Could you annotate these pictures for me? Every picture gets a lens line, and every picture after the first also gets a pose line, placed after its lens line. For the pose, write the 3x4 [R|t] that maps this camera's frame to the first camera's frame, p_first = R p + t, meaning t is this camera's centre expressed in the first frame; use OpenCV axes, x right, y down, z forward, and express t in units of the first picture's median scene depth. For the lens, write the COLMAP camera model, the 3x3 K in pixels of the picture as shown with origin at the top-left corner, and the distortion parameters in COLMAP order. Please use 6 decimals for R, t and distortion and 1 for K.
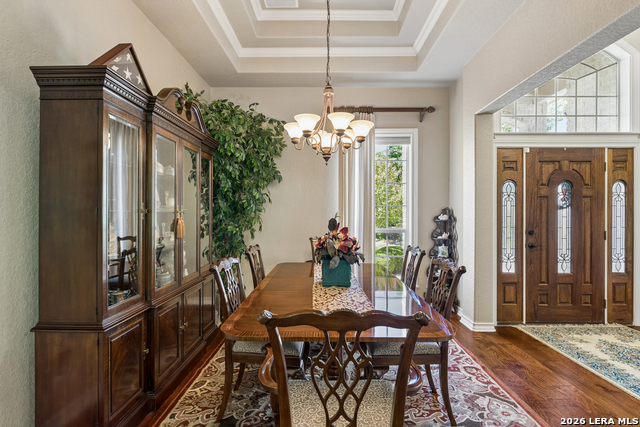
lens RADIAL K [[341.3, 0, 323.7], [0, 341.3, 214.4], [0, 0, 1]] dist [0.004731, -0.000864]
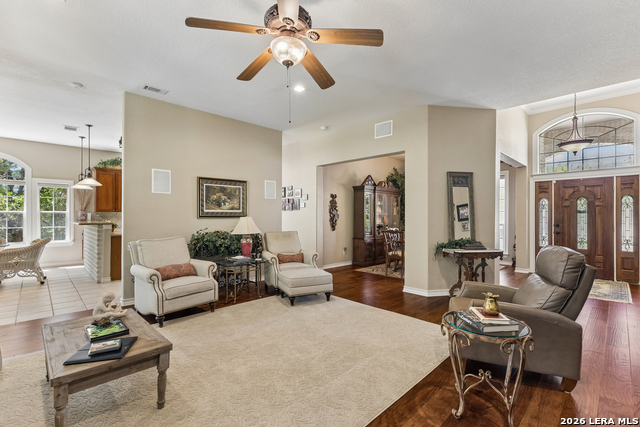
lens RADIAL K [[292.0, 0, 319.5], [0, 292.0, 217.0], [0, 0, 1]] dist [0.000881, 0.000150]
pose [[0.697817, 0.006776, -0.716244, 0.839991], [-0.004350, 0.999977, 0.005222, 0.003601], [0.716263, -0.000528, 0.697830, -1.046077]]
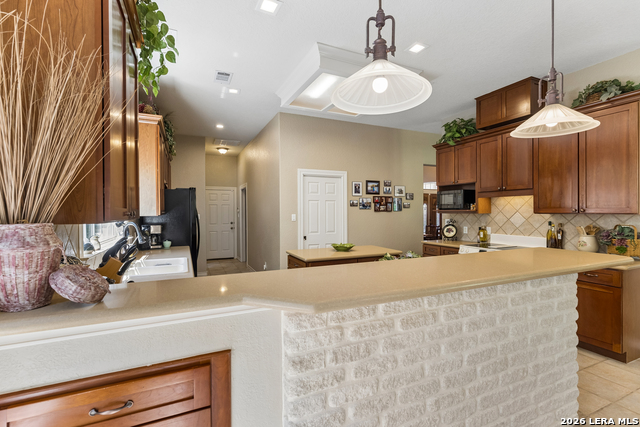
lens RADIAL K [[292.0, 0, 319.9], [0, 292.0, 212.1], [0, 0, 1]] dist [0.000881, 0.000150]
pose [[0.913926, -0.005037, 0.405851, -1.470919], [0.006161, 0.999980, -0.001463, -0.023231], [-0.405835, 0.003838, 0.913938, -1.099194]]
